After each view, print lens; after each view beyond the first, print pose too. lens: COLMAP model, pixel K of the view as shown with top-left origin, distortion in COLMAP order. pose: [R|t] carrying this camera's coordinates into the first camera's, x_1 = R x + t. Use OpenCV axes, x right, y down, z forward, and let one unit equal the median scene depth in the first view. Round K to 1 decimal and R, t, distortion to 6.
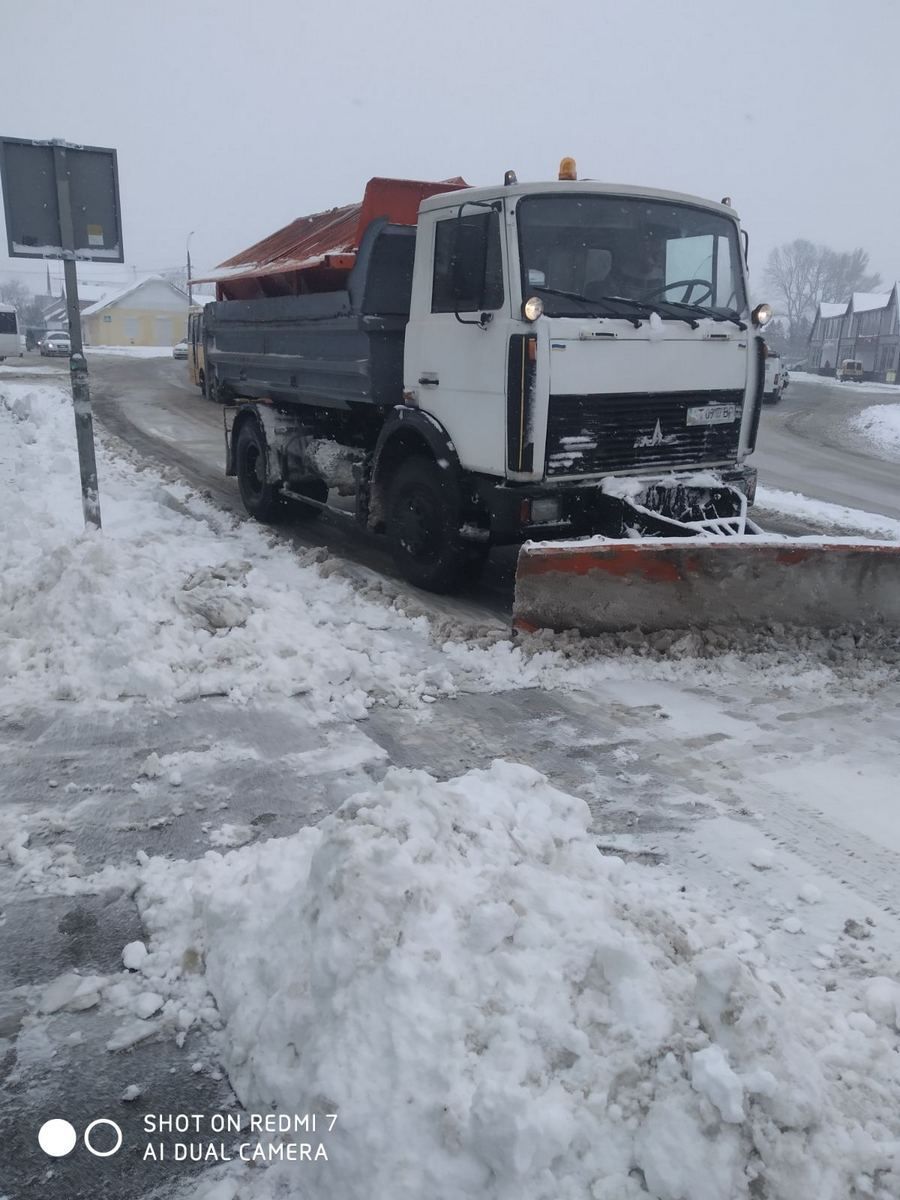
lens RADIAL K [[884.0, 0, 450.0], [0, 884.0, 600.0], [0, 0, 1]] dist [0.120180, -0.270314]
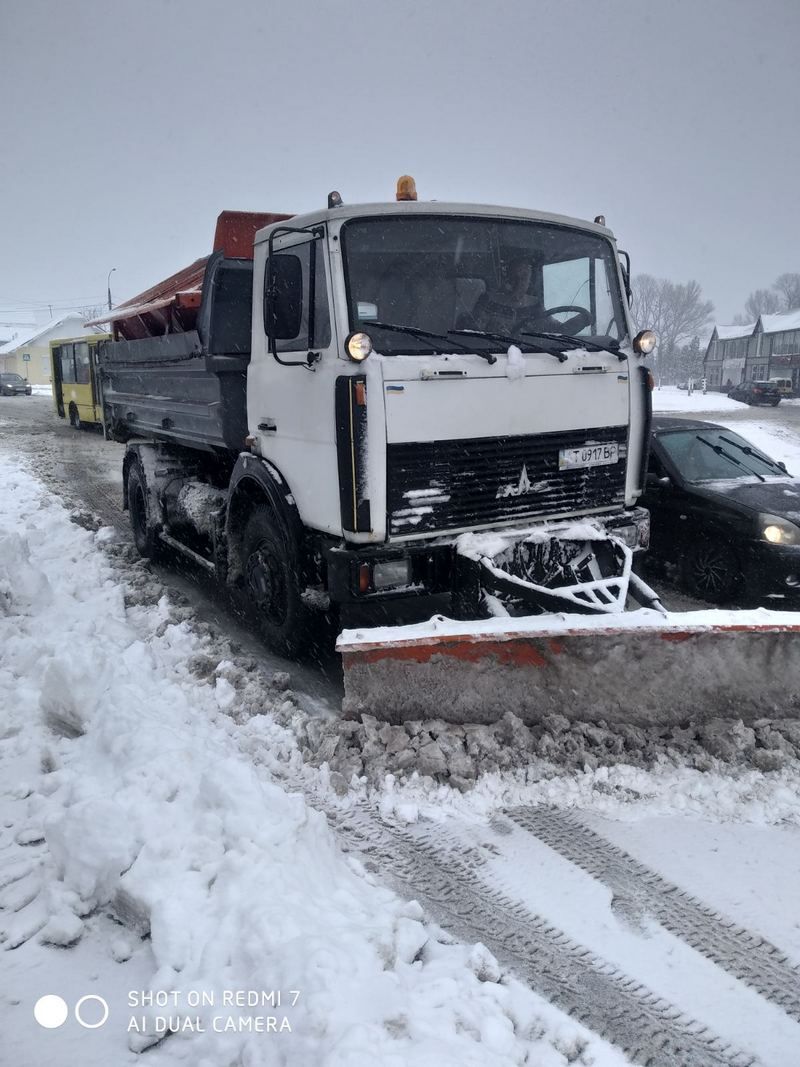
lens RADIAL K [[786.0, 0, 400.0], [0, 786.0, 533.5], [0, 0, 1]] dist [0.120180, -0.270314]
pose [[0.999160, -0.023747, -0.033404, 0.138644], [0.021259, 0.997108, -0.072969, -0.083336], [0.035041, 0.072198, 0.996775, 0.236156]]
